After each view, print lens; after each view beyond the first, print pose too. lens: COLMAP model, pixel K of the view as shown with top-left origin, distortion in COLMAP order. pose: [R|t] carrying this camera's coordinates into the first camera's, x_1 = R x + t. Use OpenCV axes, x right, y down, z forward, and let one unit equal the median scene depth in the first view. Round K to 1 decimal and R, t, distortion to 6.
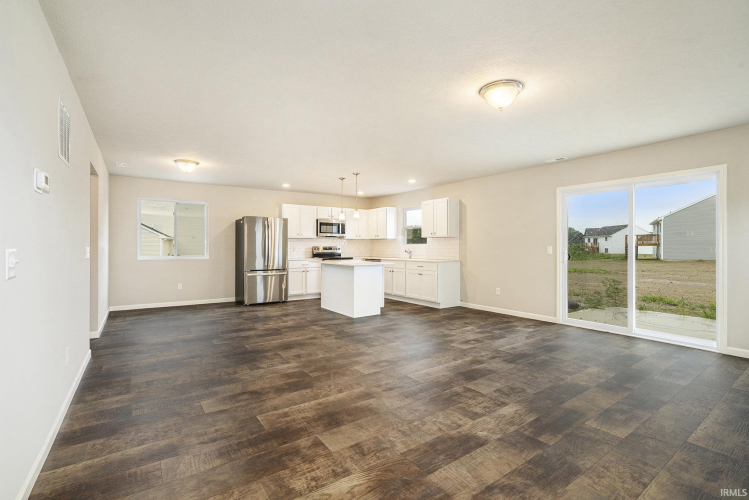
lens RADIAL K [[341.8, 0, 369.1], [0, 341.8, 210.9], [0, 0, 1]] dist [-0.034357, 0.005390]
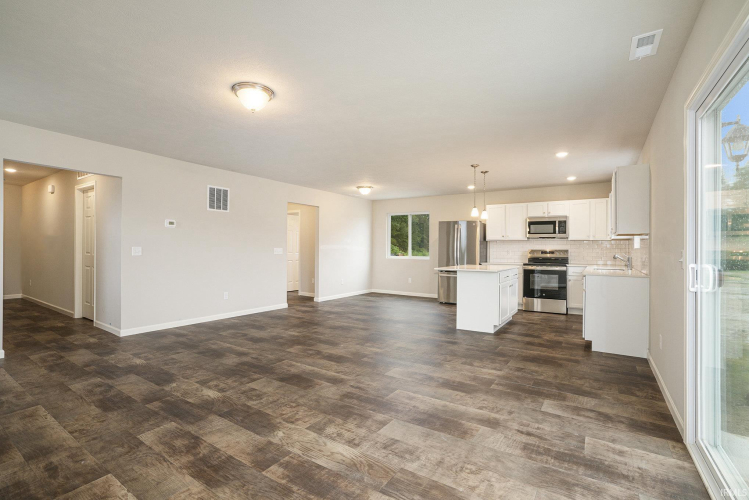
lens RADIAL K [[341.8, 0, 374.6], [0, 341.8, 249.4], [0, 0, 1]] dist [-0.034357, 0.005390]
pose [[0.374933, 0.002167, -0.927049, 1.062550], [0.093990, 0.994756, 0.040338, 0.071006], [0.922275, -0.102257, 0.372763, 0.718115]]
